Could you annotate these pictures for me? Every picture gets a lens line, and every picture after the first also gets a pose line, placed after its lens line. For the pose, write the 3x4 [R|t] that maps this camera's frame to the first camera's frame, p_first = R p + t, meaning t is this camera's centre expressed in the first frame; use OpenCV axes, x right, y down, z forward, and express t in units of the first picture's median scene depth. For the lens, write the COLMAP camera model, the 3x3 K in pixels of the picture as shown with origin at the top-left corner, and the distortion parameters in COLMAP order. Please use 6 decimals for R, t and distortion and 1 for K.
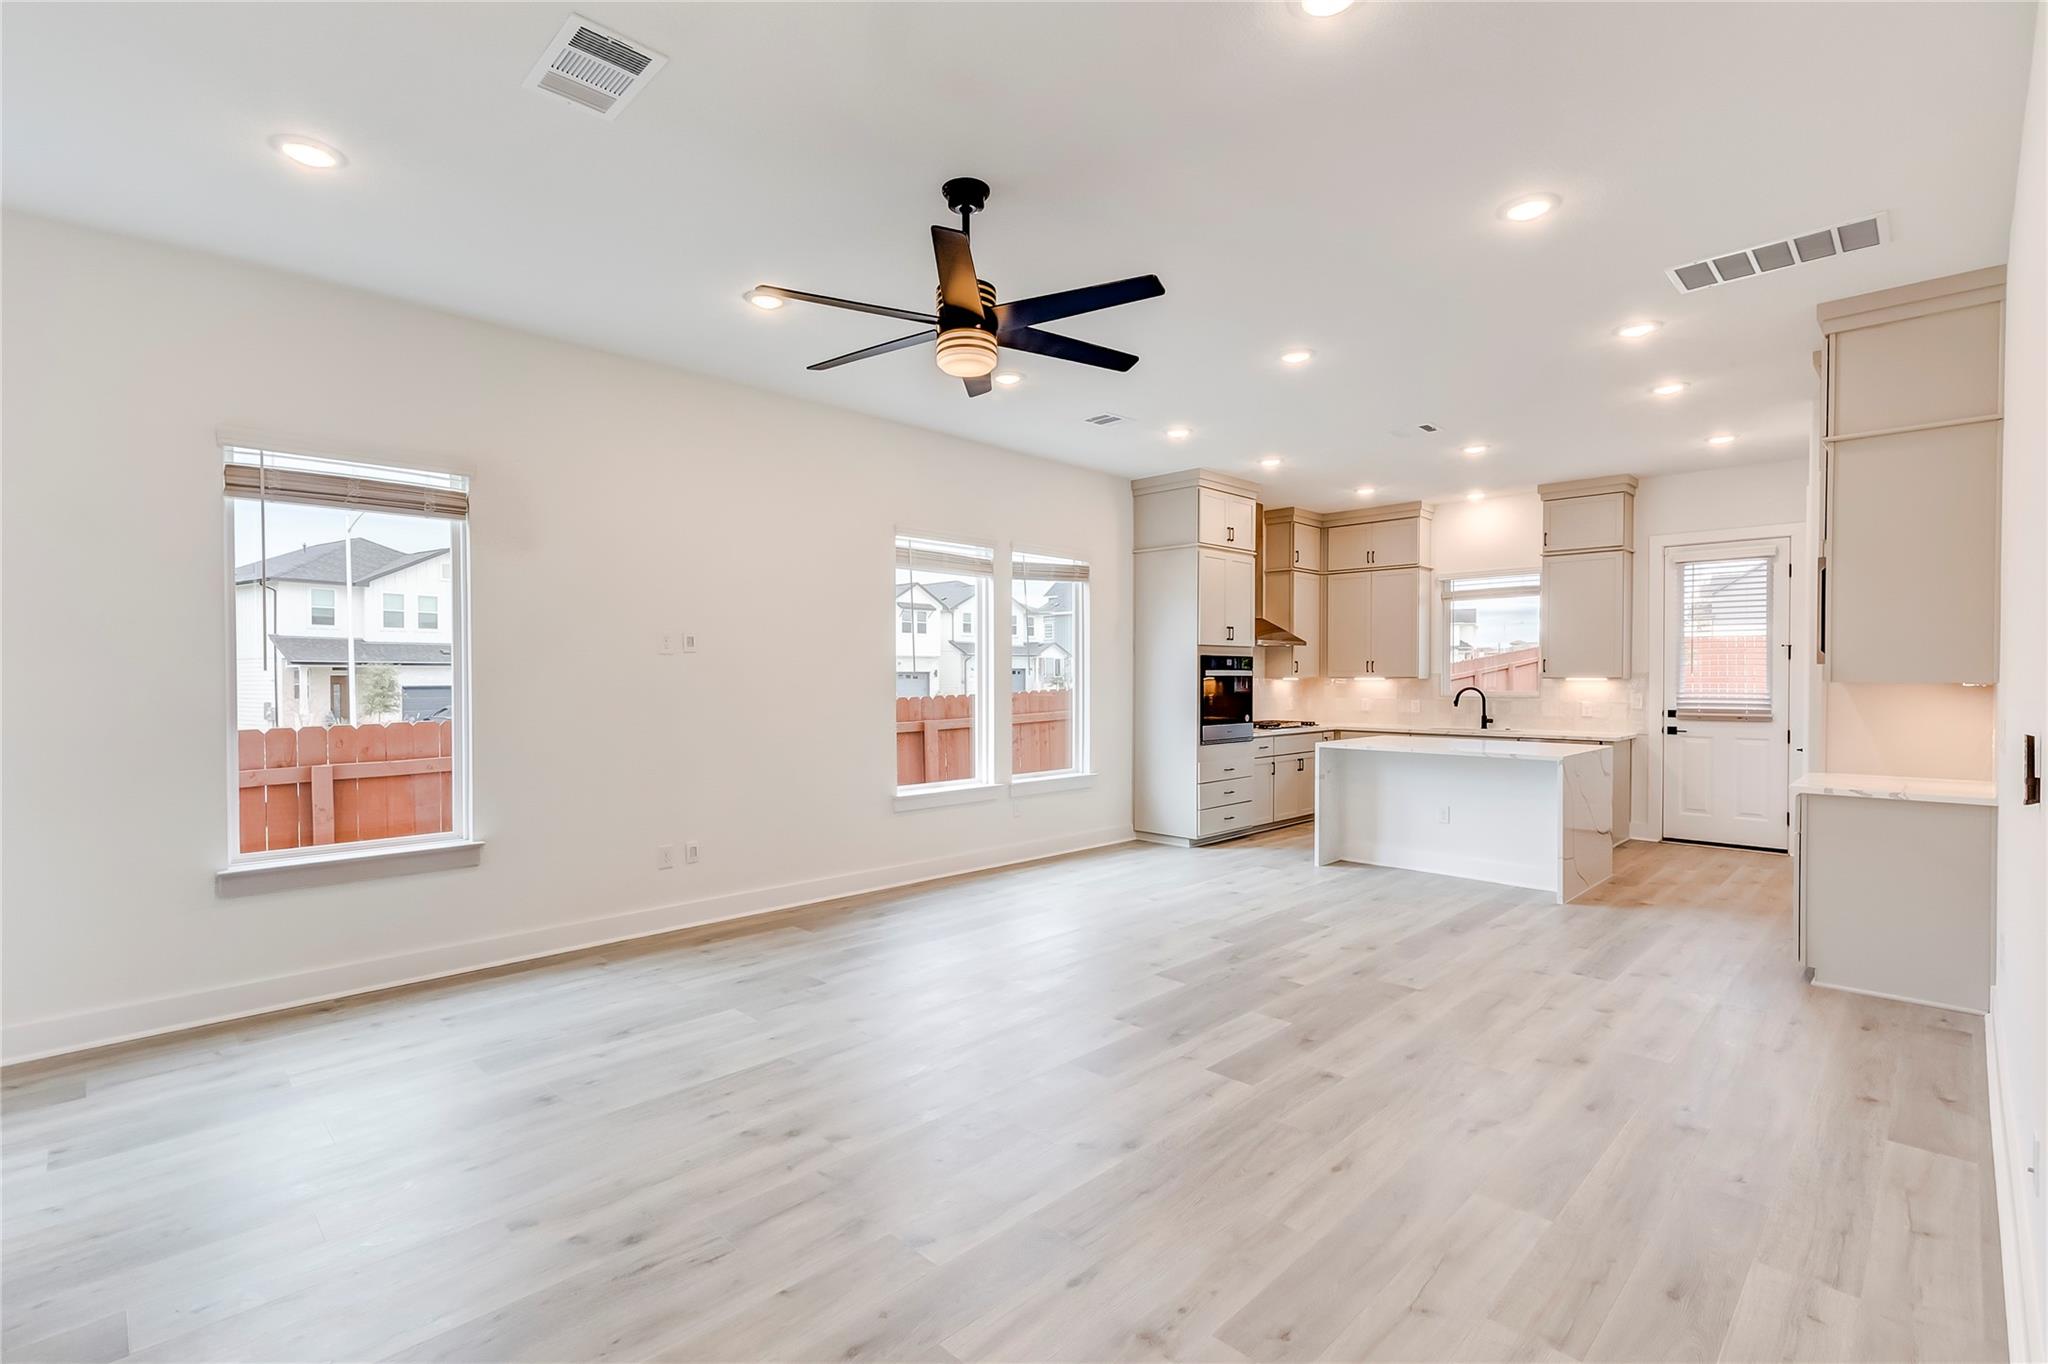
lens RADIAL K [[934.7, 0, 1021.1], [0, 934.7, 686.2], [0, 0, 1]] dist [0.002737, -0.000028]
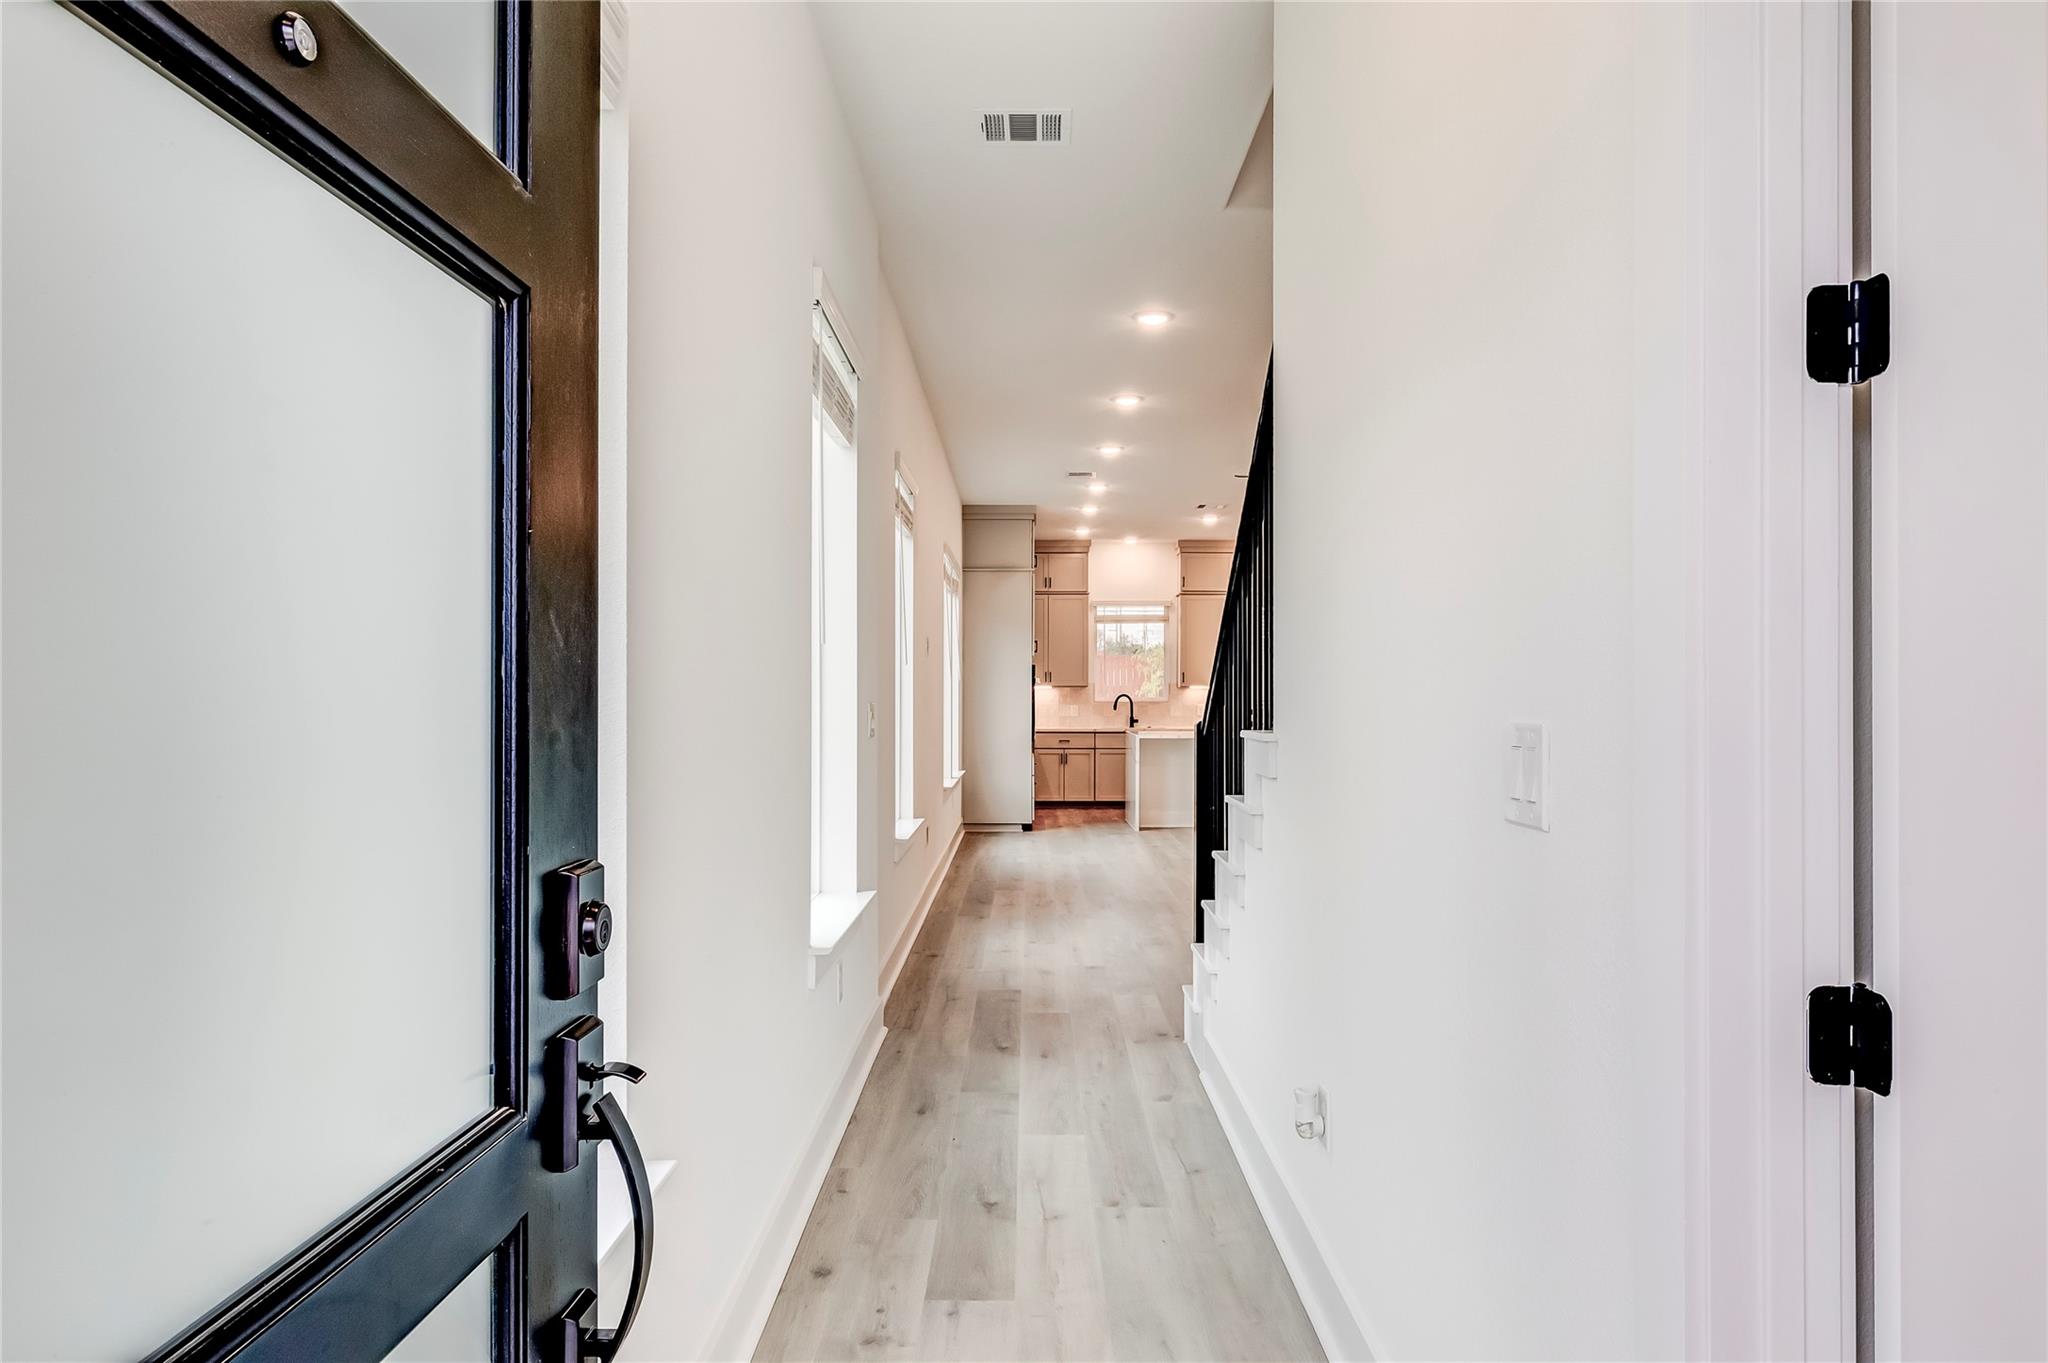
lens RADIAL K [[1261.1, 0, 1024.0], [0, 1261.1, 681.5], [0, 0, 1]] dist [-0.031893, -0.000161]
pose [[0.718592, 0.009521, 0.695367, -1.351715], [0.004590, 0.999820, -0.018434, 0.024769], [-0.695417, 0.016438, 0.718418, -0.184495]]
